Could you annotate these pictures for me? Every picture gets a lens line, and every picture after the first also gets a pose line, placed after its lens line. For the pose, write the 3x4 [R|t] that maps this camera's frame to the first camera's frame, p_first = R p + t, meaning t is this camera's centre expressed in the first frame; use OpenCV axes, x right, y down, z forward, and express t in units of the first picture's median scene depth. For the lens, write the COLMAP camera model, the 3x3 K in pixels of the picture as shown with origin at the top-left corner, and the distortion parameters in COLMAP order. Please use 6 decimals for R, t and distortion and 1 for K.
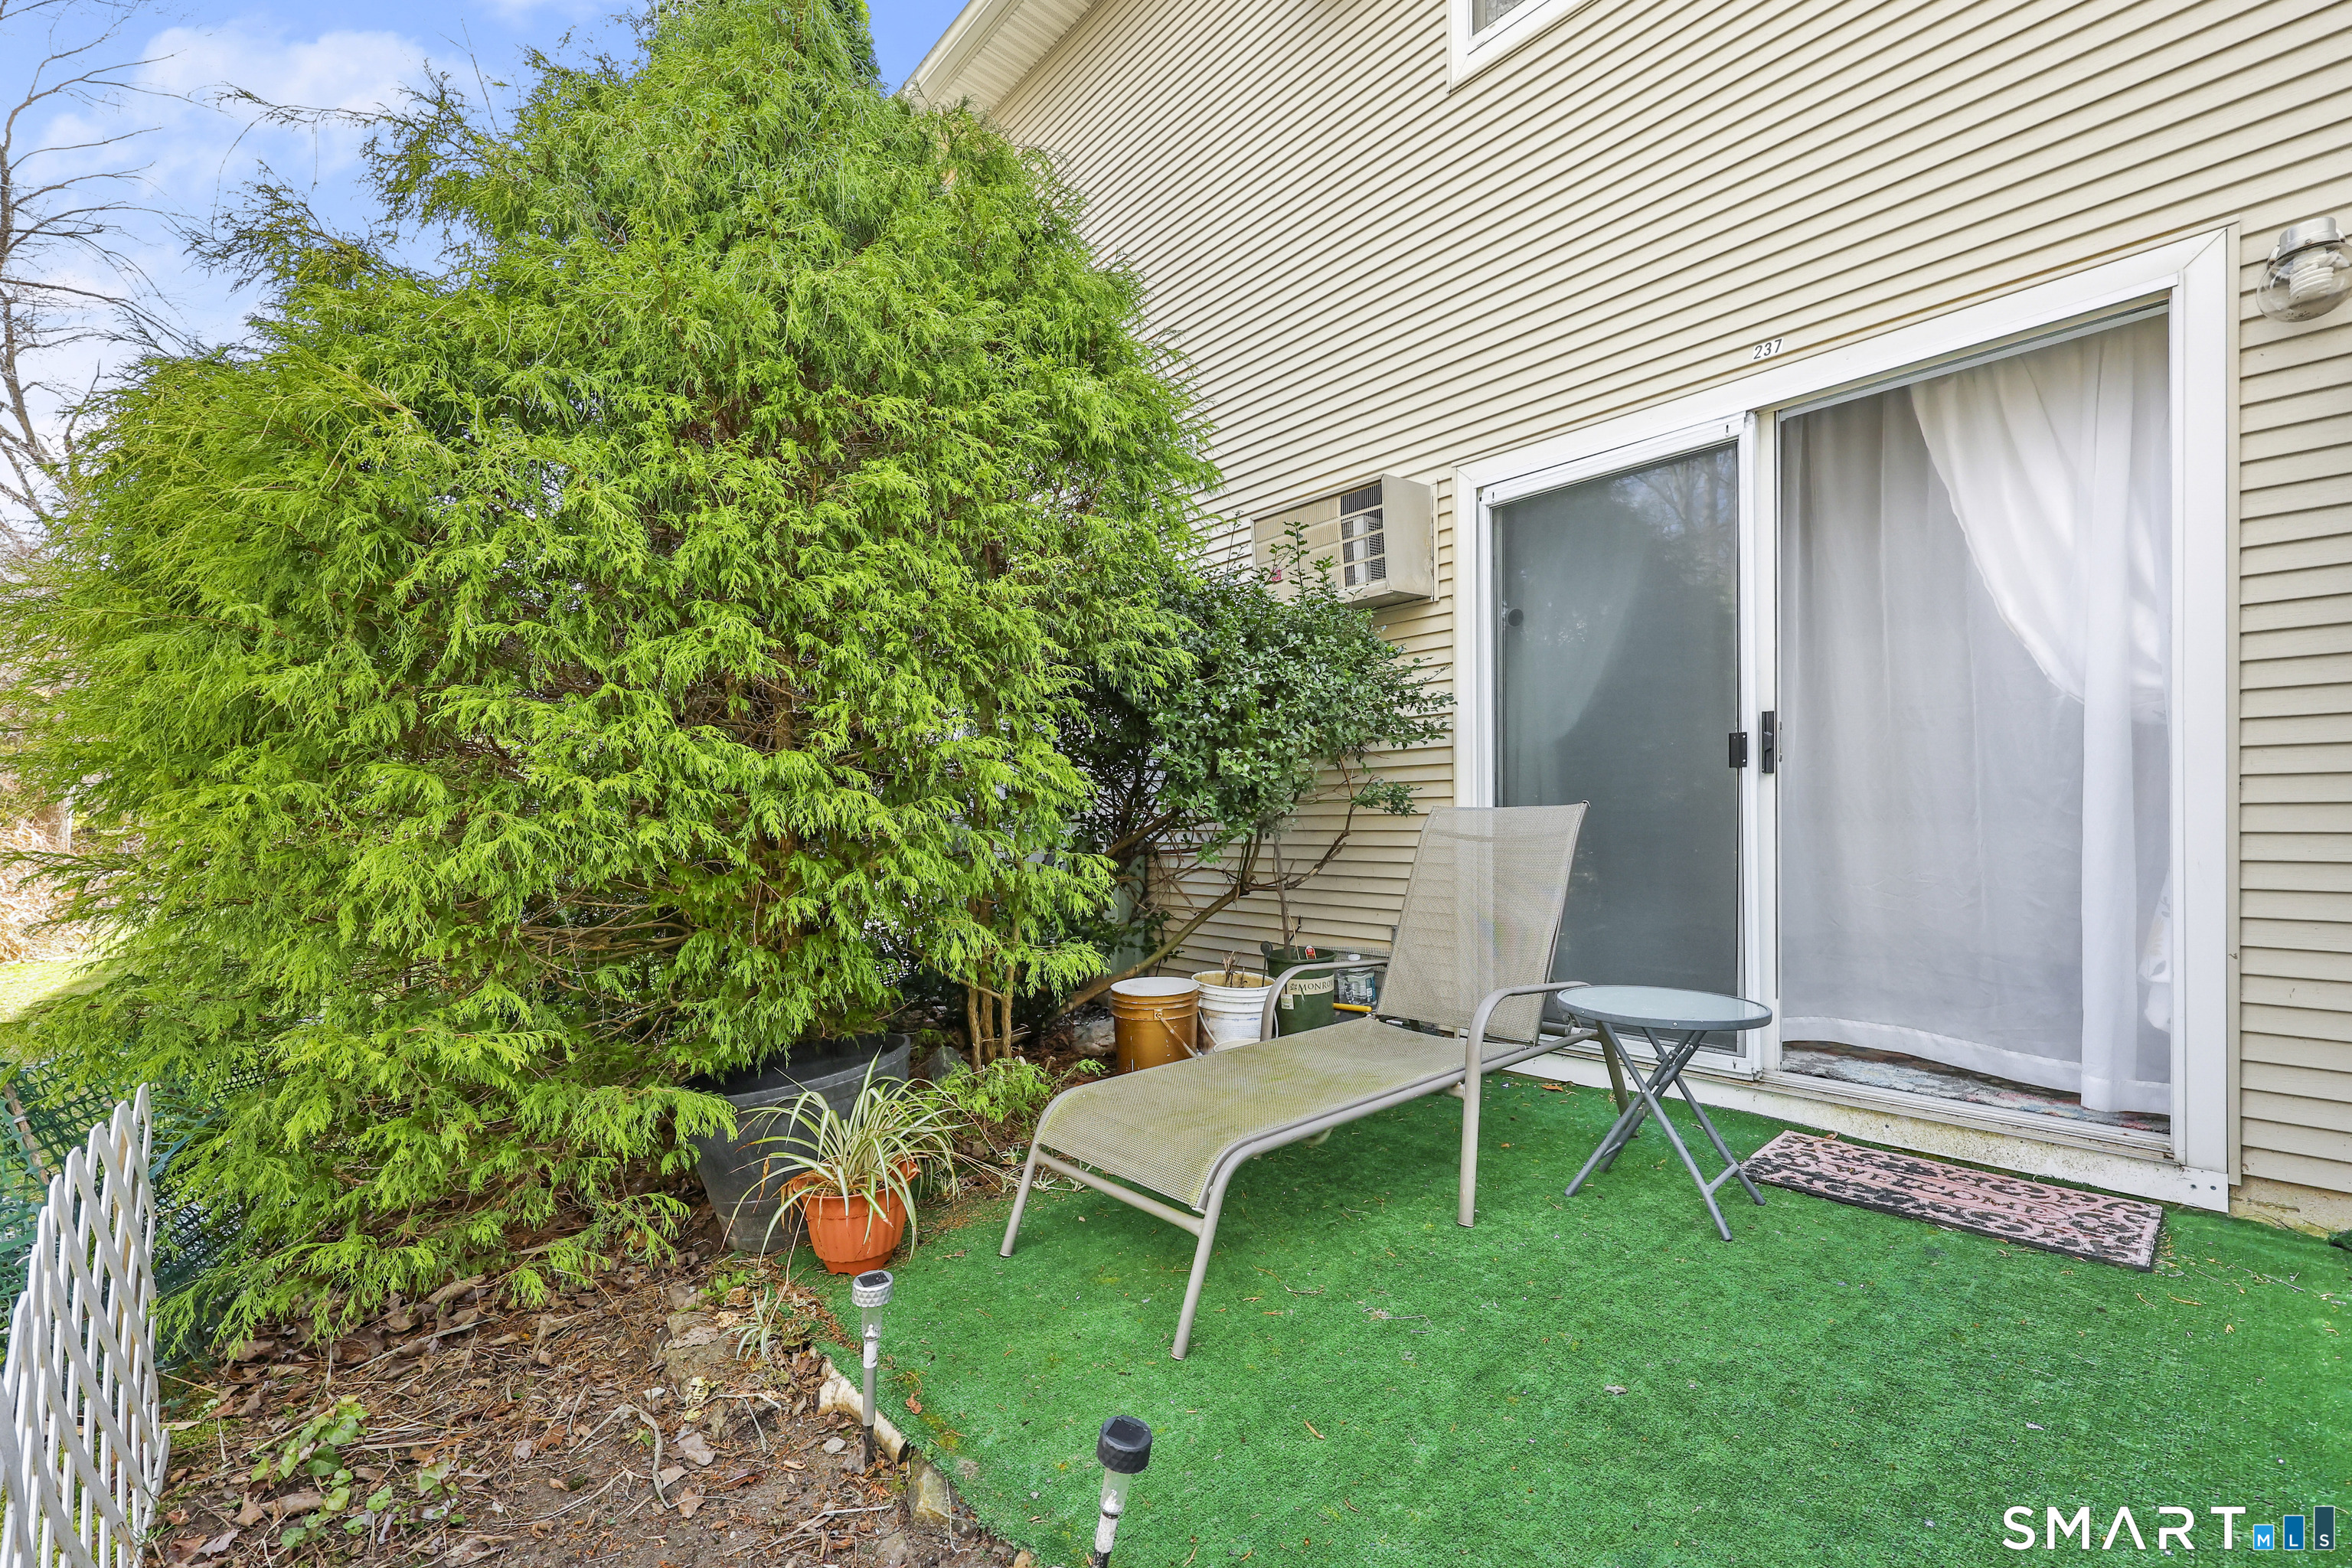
lens RADIAL K [[964.3, 0, 1167.6], [0, 964.3, 827.0], [0, 0, 1]] dist [0.001883, 0.000218]
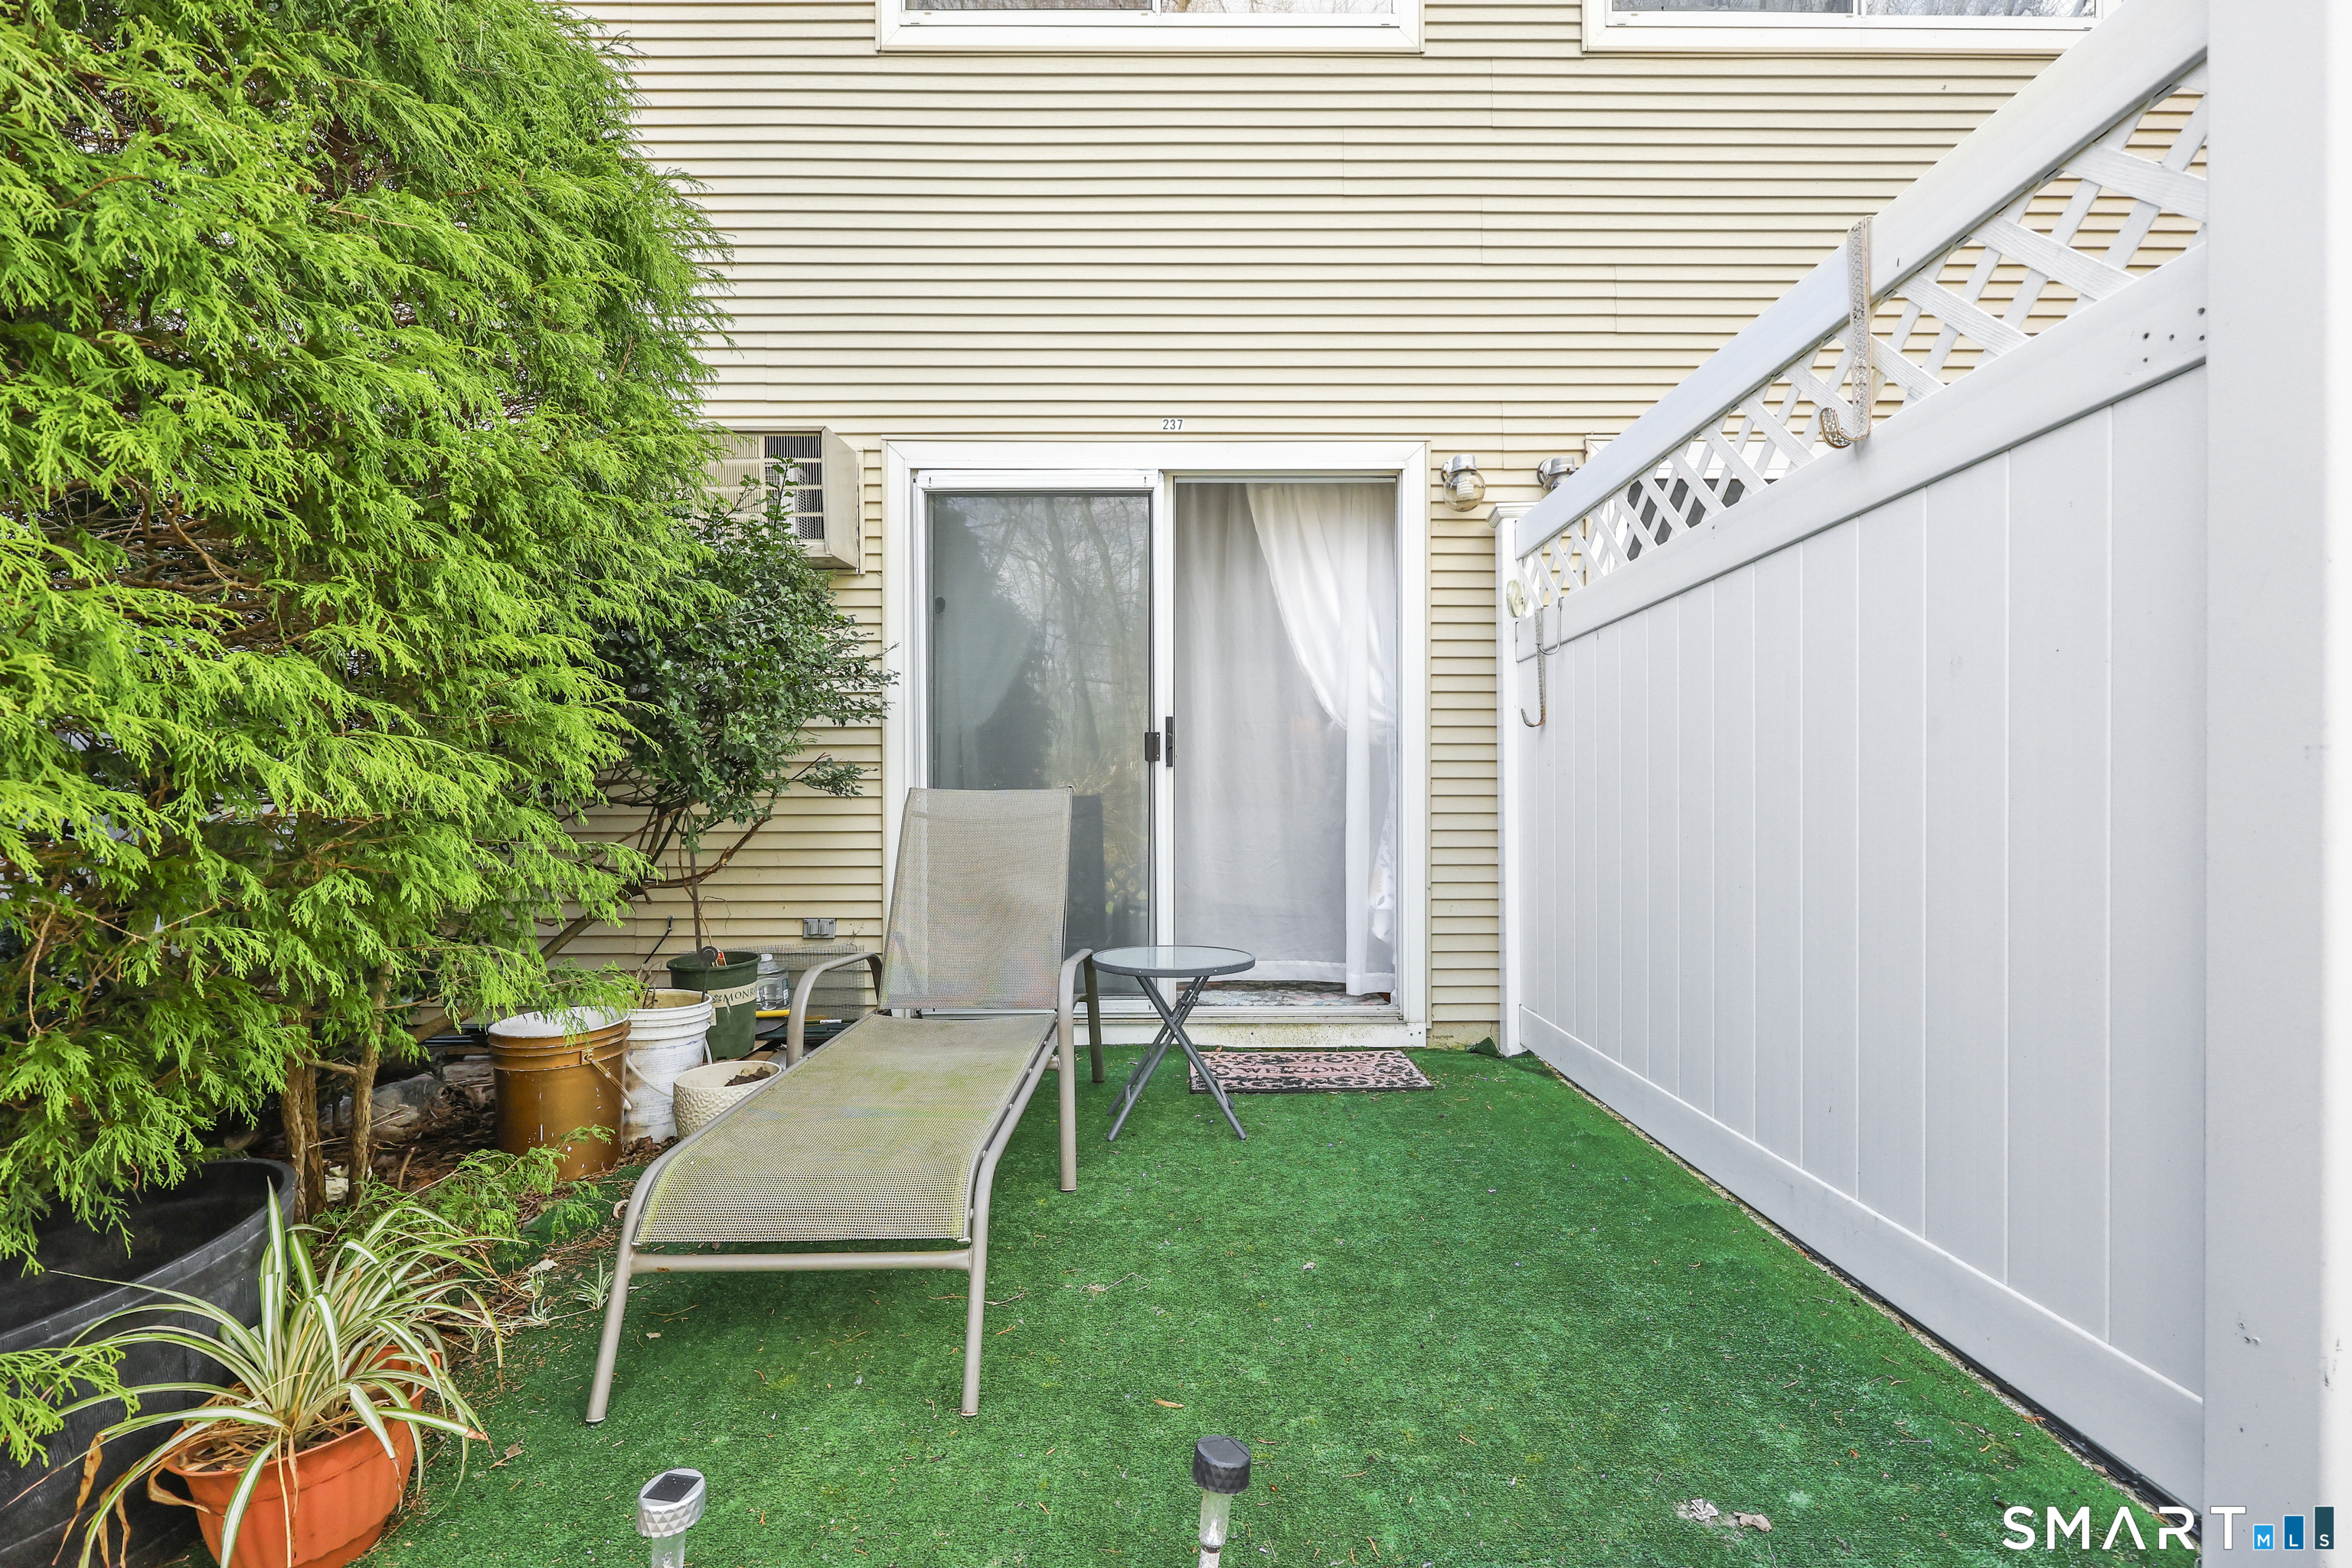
lens RADIAL K [[971.4, 0, 1185.7], [0, 971.4, 814.1], [0, 0, 1]] dist [0.001082, -0.000051]
pose [[0.665736, 0.000725, 0.746187, -0.330882], [0.001119, 0.999997, -0.001970, 0.008331], [-0.746187, 0.002147, 0.665733, 0.176935]]
